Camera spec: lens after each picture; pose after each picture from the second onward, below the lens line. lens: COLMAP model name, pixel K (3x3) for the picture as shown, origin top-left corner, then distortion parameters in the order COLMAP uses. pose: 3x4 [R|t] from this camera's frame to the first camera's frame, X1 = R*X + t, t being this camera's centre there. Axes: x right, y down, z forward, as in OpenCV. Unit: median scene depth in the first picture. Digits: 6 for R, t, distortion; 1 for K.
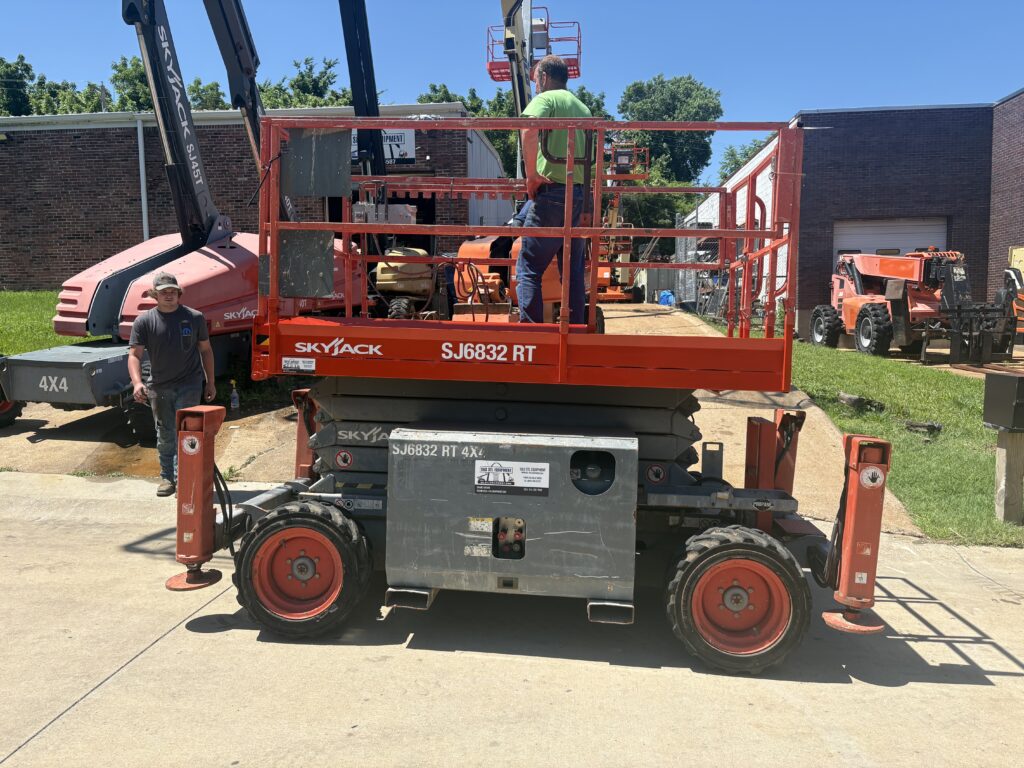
lens RADIAL K [[763.2, 0, 507.4], [0, 763.2, 391.0], [0, 0, 1]] dist [0.010565, 0.009375]
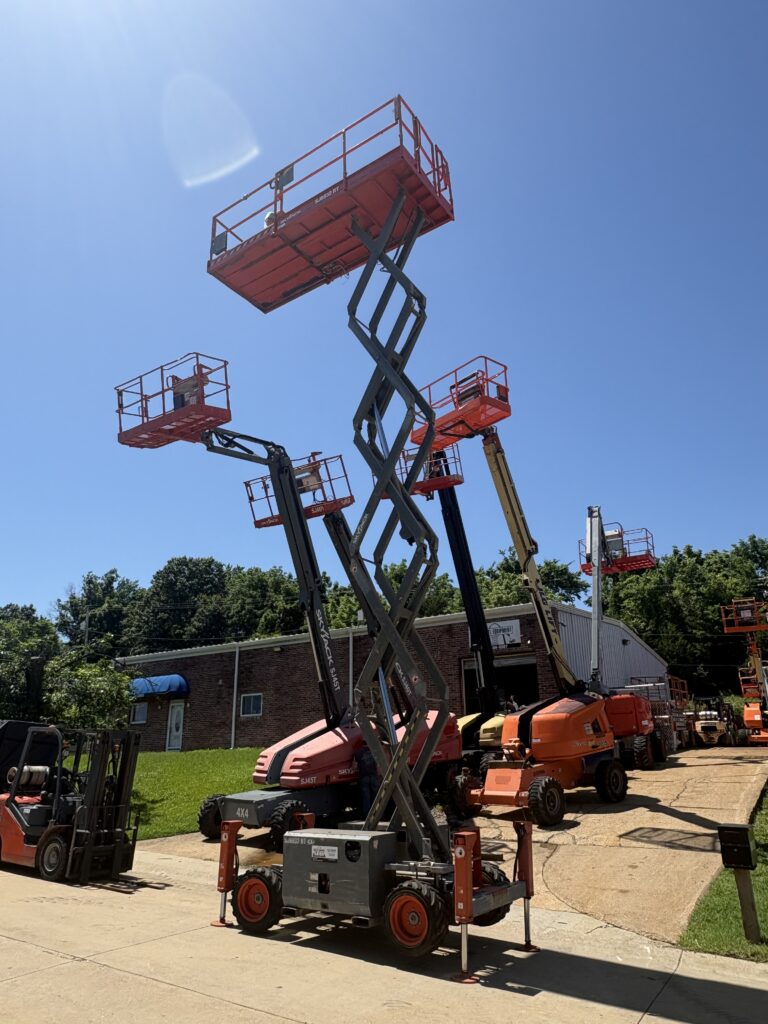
lens RADIAL K [[691.5, 0, 384.0], [0, 691.5, 512.0], [0, 0, 1]] dist [-0.000423, 0.001053]
pose [[0.889216, -0.163698, -0.427198, 0.798864], [-0.033050, 0.908365, -0.416869, 0.022750], [0.456293, 0.384806, 0.802323, -0.676816]]
